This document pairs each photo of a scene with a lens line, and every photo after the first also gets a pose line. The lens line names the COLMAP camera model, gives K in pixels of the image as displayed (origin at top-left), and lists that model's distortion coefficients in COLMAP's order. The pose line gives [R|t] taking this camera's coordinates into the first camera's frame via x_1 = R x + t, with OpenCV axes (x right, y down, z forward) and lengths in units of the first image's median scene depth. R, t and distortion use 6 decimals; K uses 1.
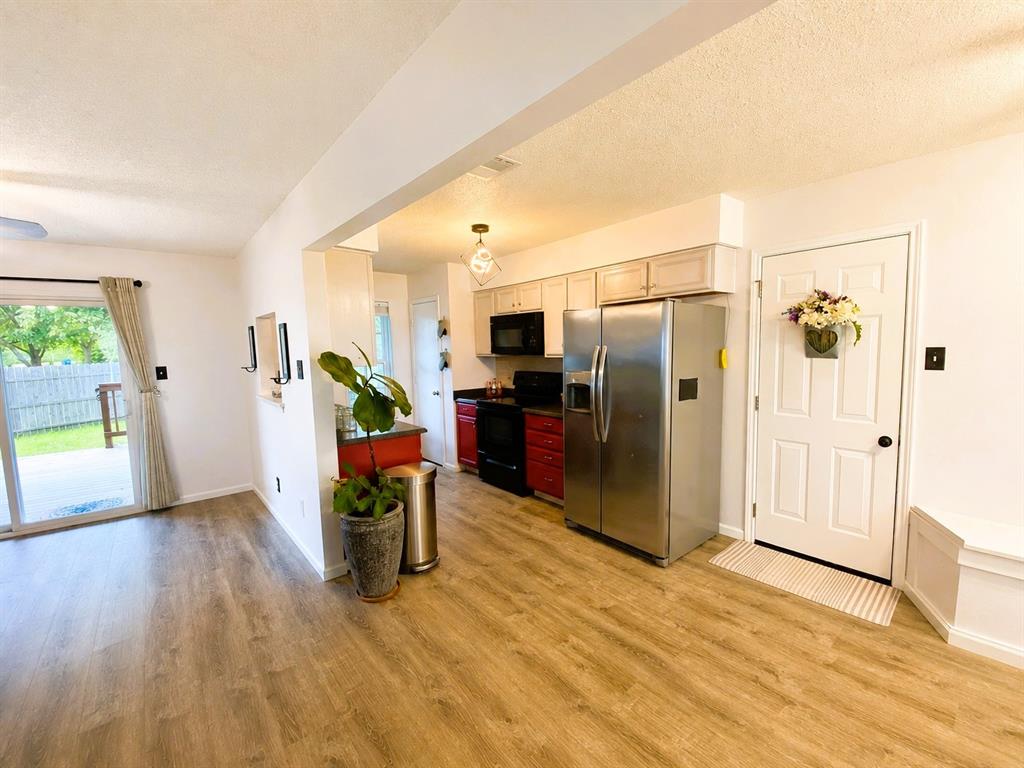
lens RADIAL K [[423.6, 0, 516.8], [0, 423.6, 388.1], [0, 0, 1]] dist [-0.033001, -0.000475]
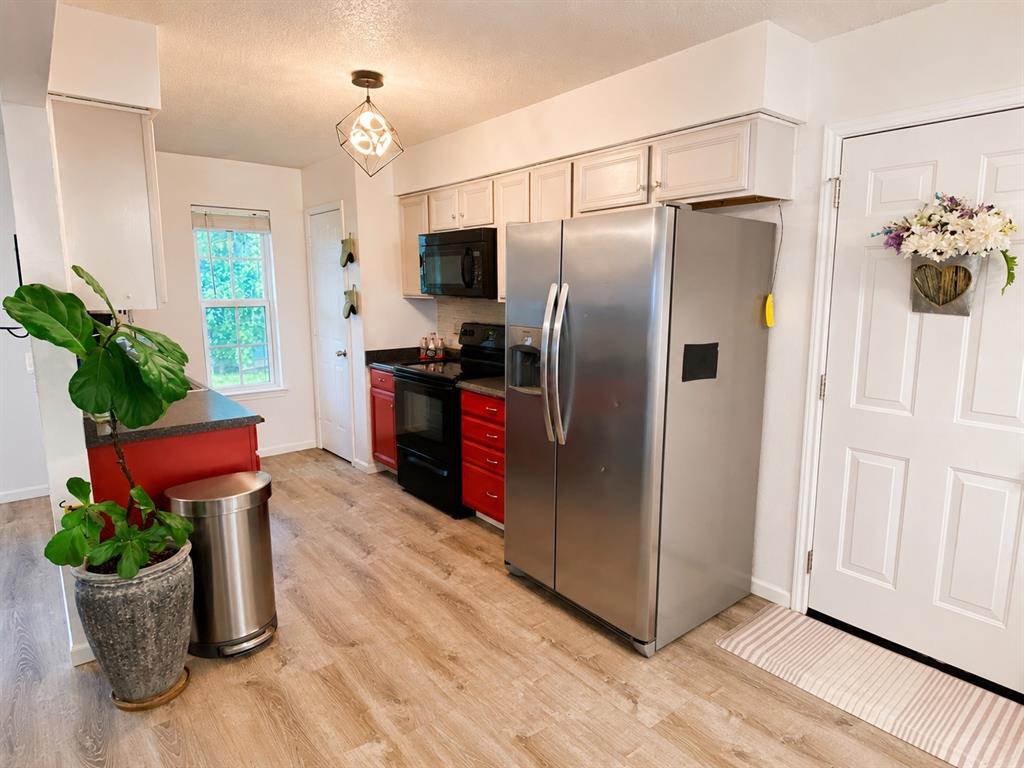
lens RADIAL K [[587.3, 0, 513.7], [0, 587.3, 382.4], [0, 0, 1]] dist [-0.002926, -0.002281]
pose [[0.999590, 0.025462, -0.013099, 0.145681], [-0.024545, 0.997521, 0.065949, -0.015491], [0.014745, -0.065601, 0.997737, 0.162937]]
